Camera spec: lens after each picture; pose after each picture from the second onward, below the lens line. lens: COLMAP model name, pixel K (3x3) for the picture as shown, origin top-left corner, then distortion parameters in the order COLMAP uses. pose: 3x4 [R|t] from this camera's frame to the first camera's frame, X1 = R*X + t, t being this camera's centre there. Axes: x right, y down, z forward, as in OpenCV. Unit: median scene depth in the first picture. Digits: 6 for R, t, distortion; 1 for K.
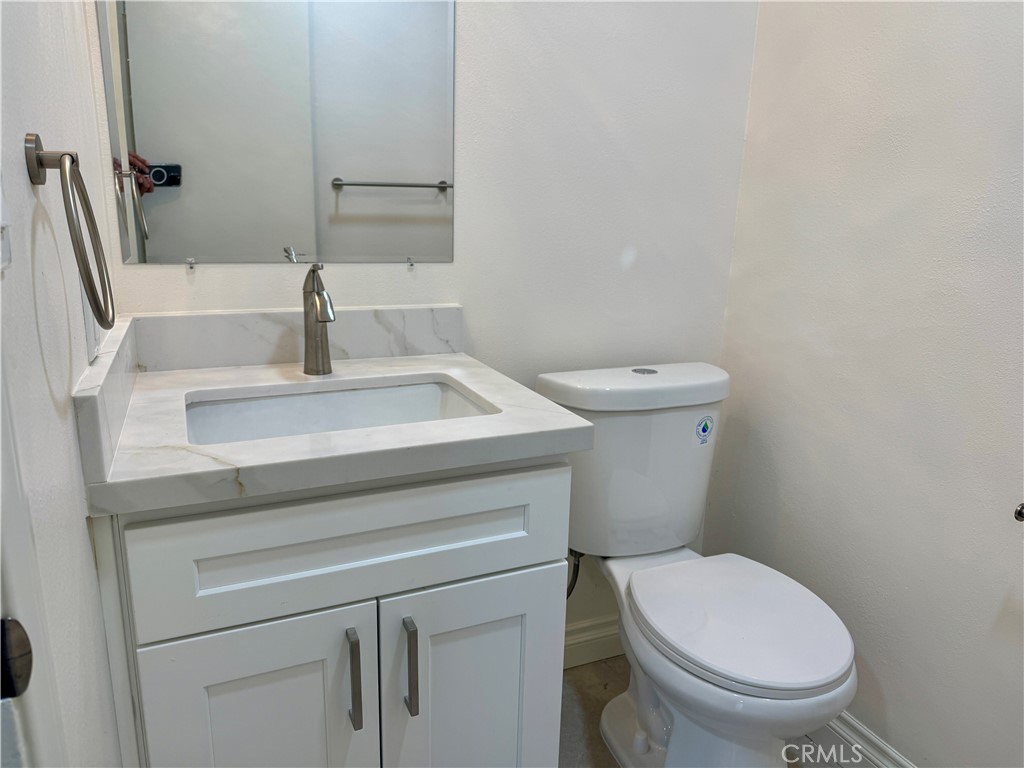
lens RADIAL K [[715.2, 0, 509.1], [0, 715.2, 387.4], [0, 0, 1]] dist [0.046960, -0.058838]
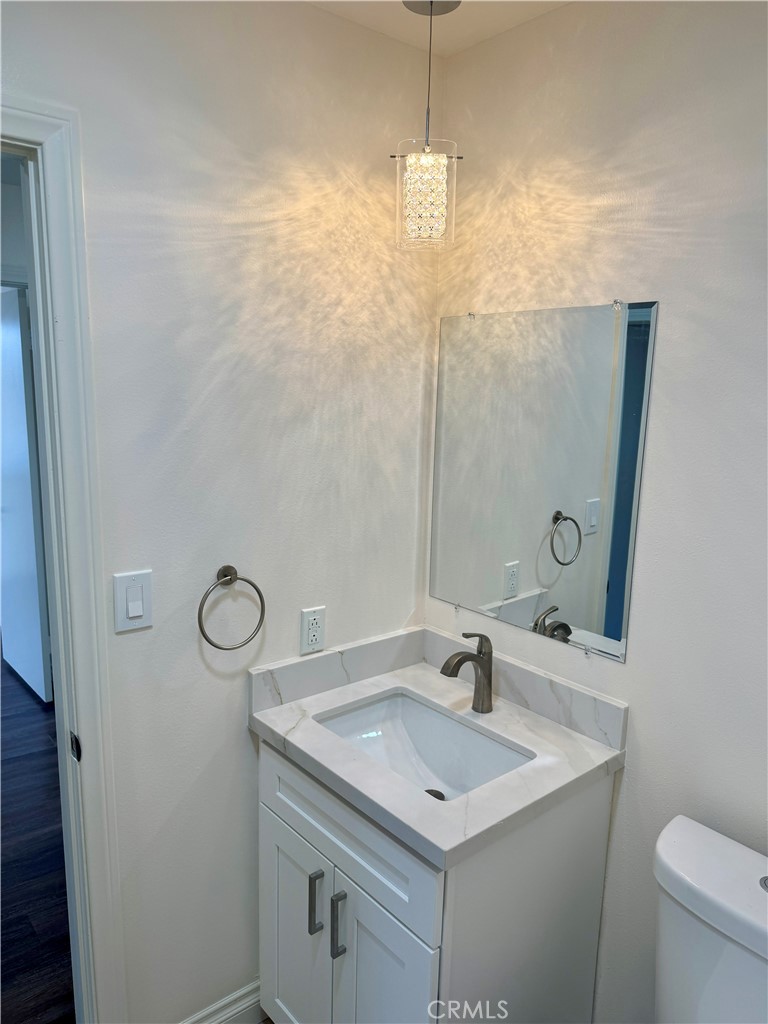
lens RADIAL K [[715.2, 0, 384.0], [0, 715.2, 512.0], [0, 0, 1]] dist [0.046960, -0.058838]
pose [[0.283469, 0.147569, -0.947559, 0.850220], [-0.263274, 0.962099, 0.071073, -0.403174], [0.922134, 0.229321, 0.311577, 0.333931]]
